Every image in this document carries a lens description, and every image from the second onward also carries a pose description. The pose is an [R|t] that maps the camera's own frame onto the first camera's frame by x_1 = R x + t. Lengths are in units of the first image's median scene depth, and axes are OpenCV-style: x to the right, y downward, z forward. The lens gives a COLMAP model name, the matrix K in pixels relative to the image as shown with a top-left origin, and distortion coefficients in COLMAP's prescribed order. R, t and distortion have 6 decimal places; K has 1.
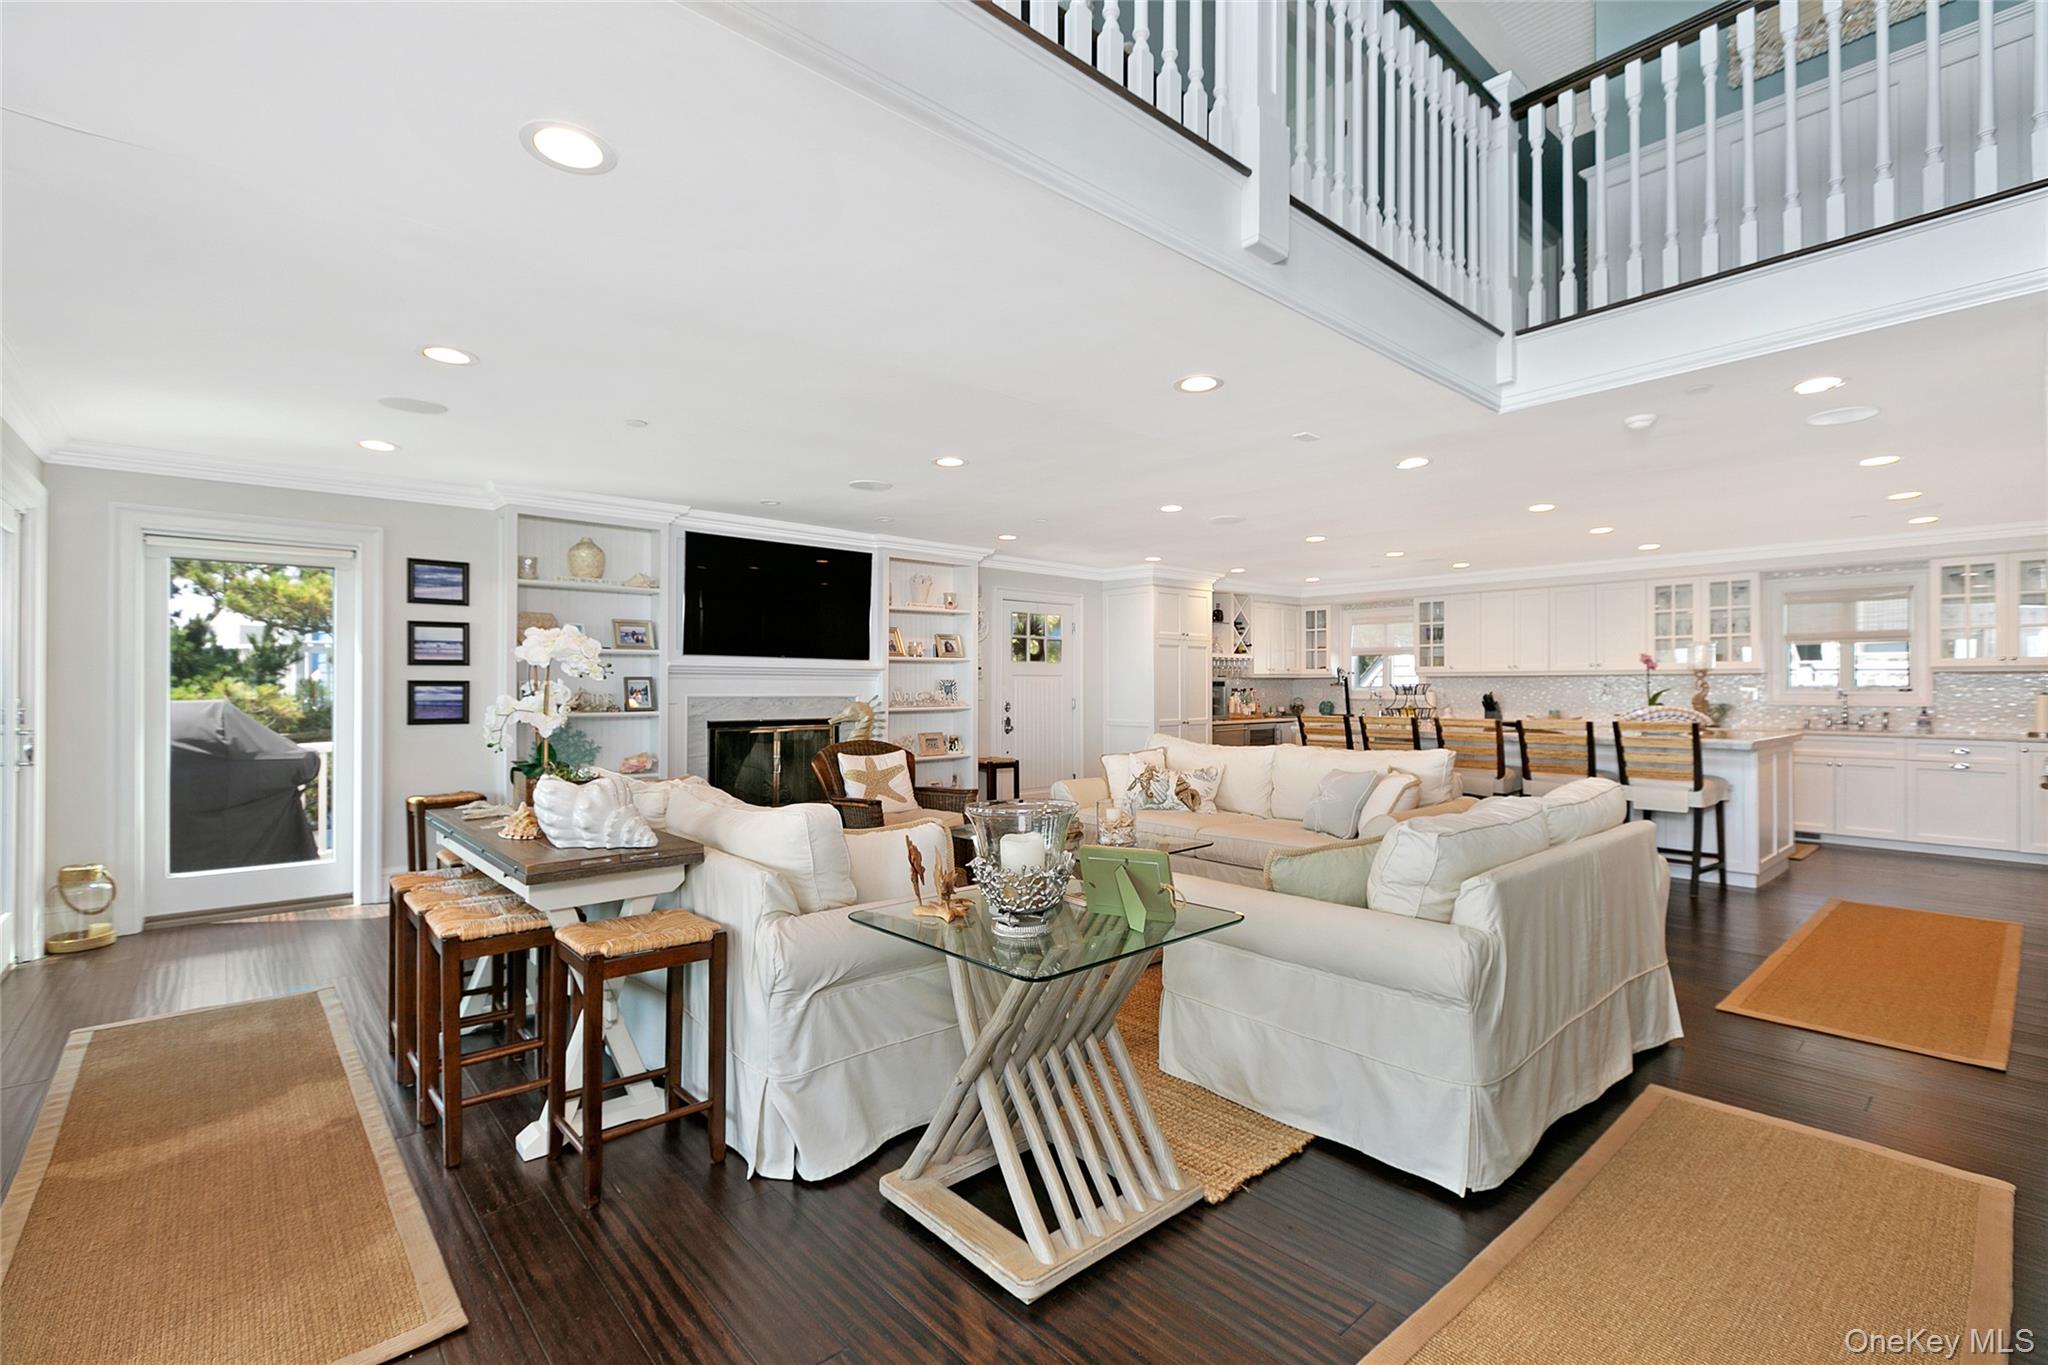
lens RADIAL K [[940.9, 0, 1036.6], [0, 940.9, 683.3], [0, 0, 1]] dist [0.004652, 0.001597]
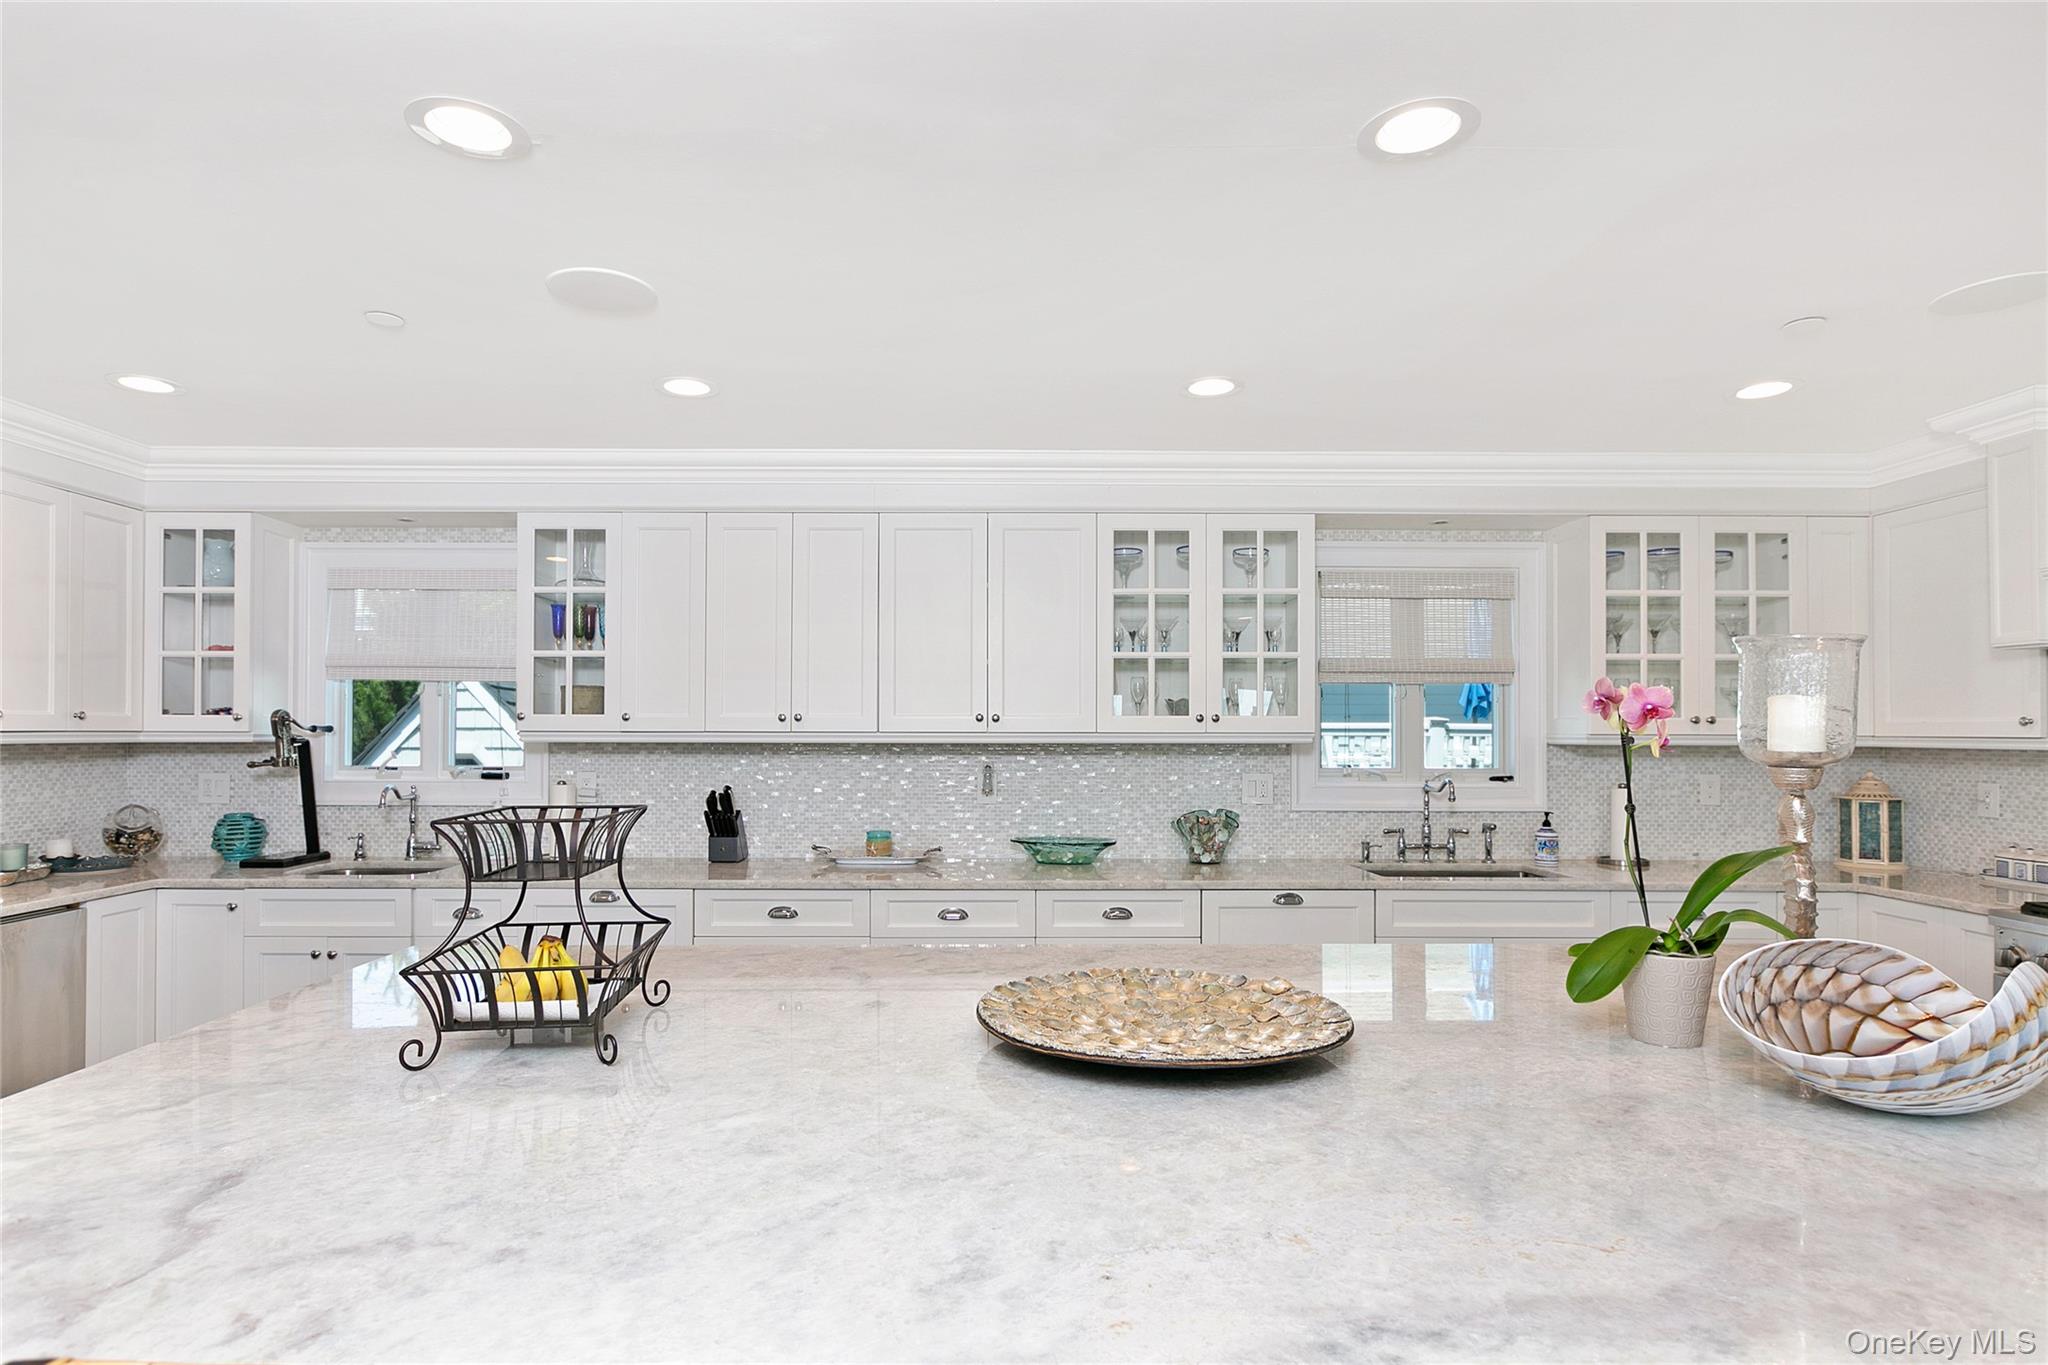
lens RADIAL K [[1225.8, 0, 948.3], [0, 1225.8, 737.4], [0, 0, 1]] dist [-0.006298, 0.004152]
pose [[0.672880, 0.000439, 0.739752, 0.239811], [-0.006307, 0.999967, 0.005144, -0.016775], [-0.739725, -0.008127, 0.672860, 0.793560]]
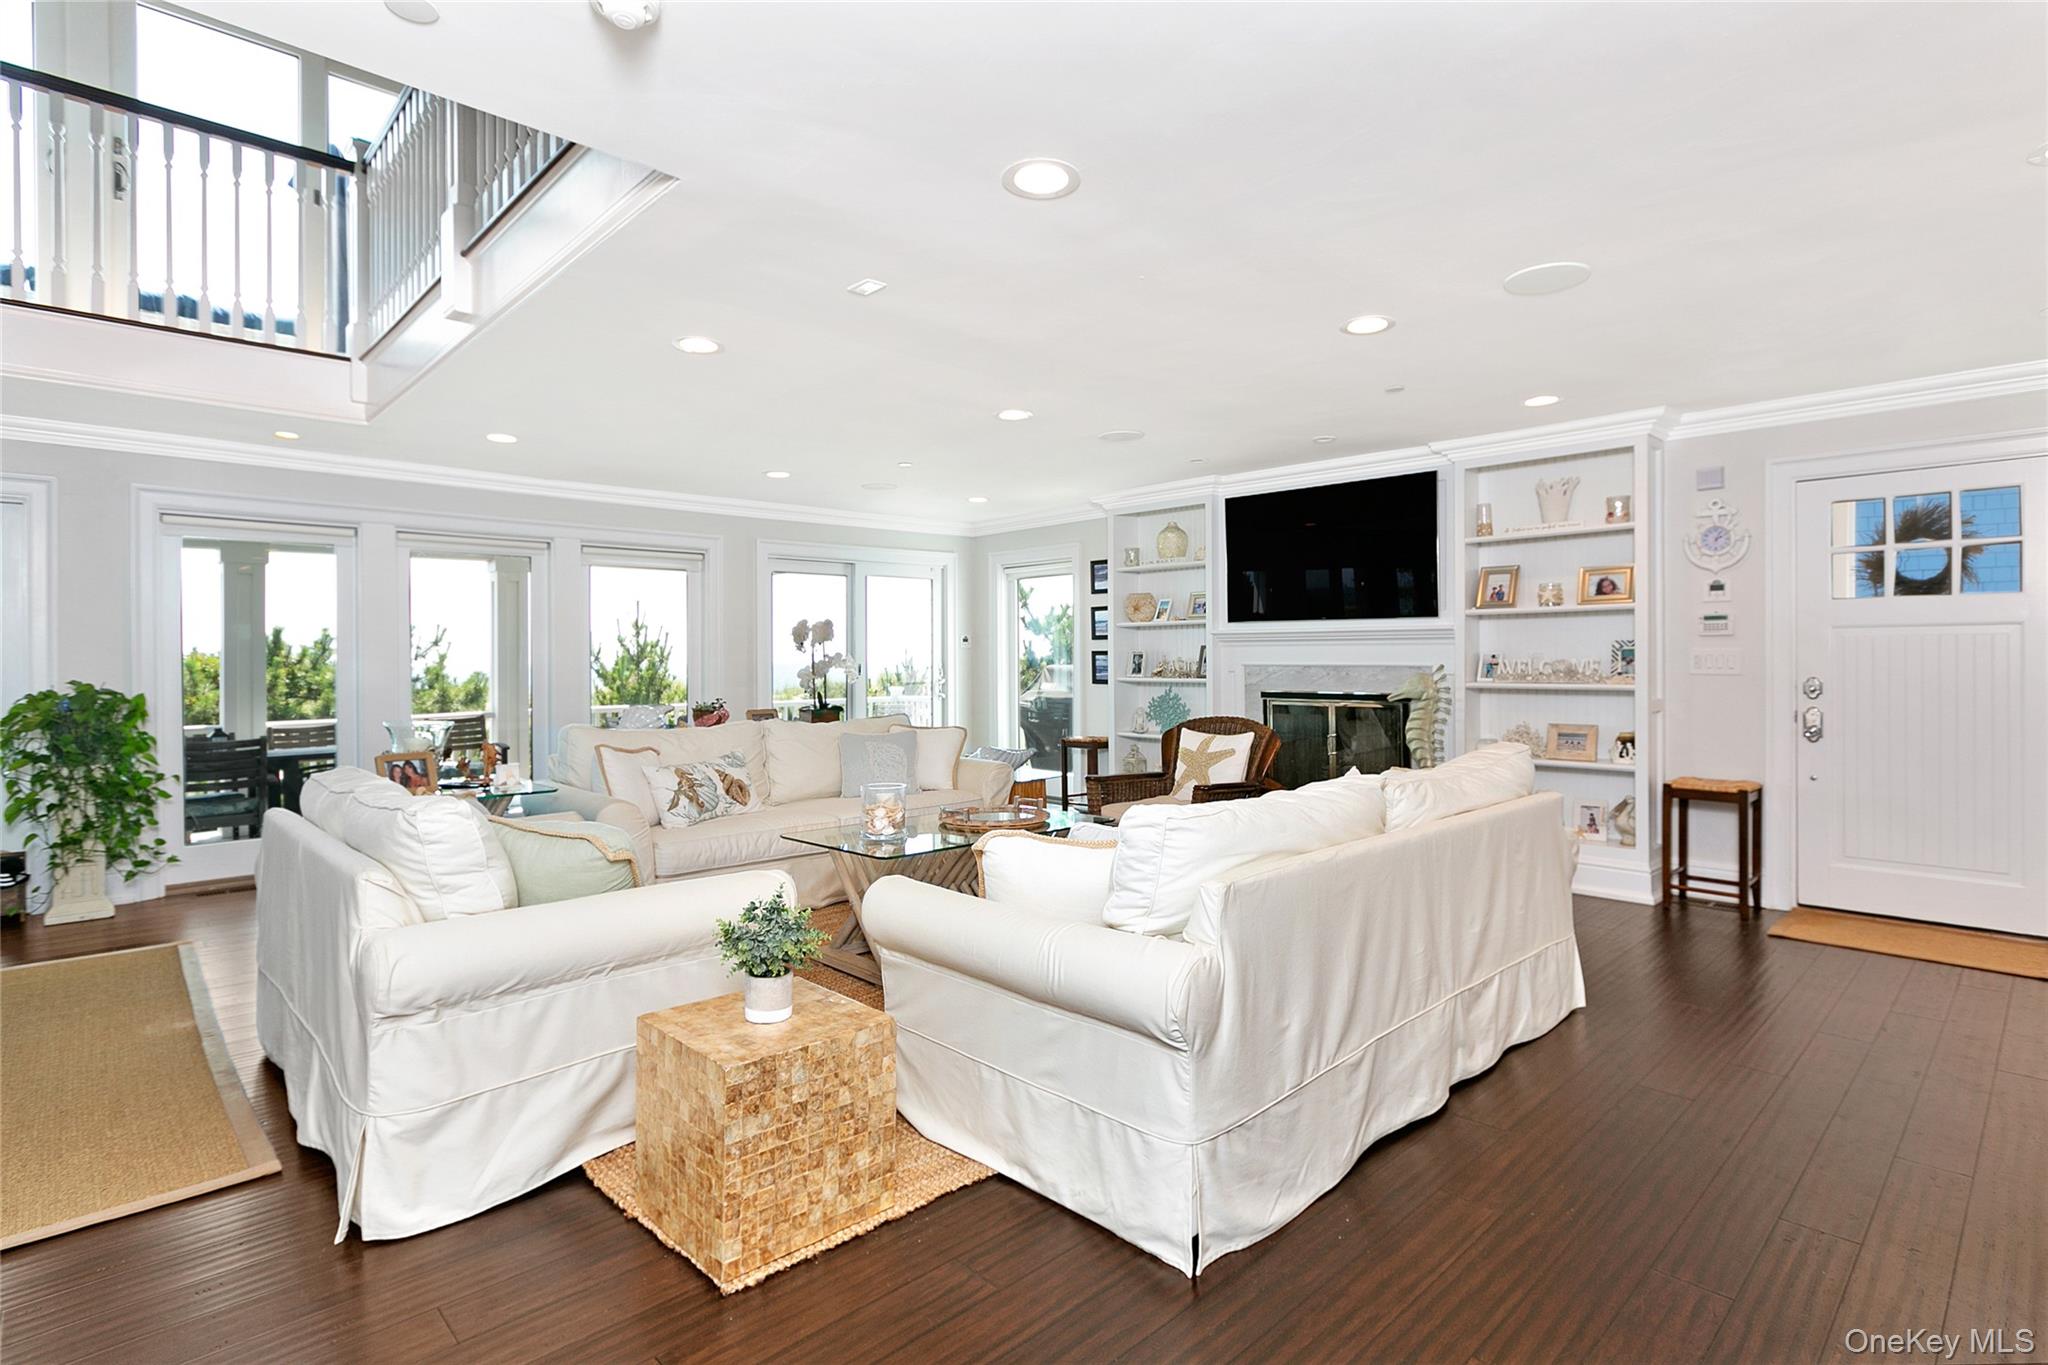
lens RADIAL K [[1029.5, 0, 1013.5], [0, 1029.5, 659.9], [0, 0, 1]] dist [0.003823, 0.001071]
pose [[0.009703, 0.003277, -0.999948, 0.605800], [0.011418, 0.999929, 0.003388, 0.002493], [0.999888, -0.011450, 0.009665, 0.642363]]
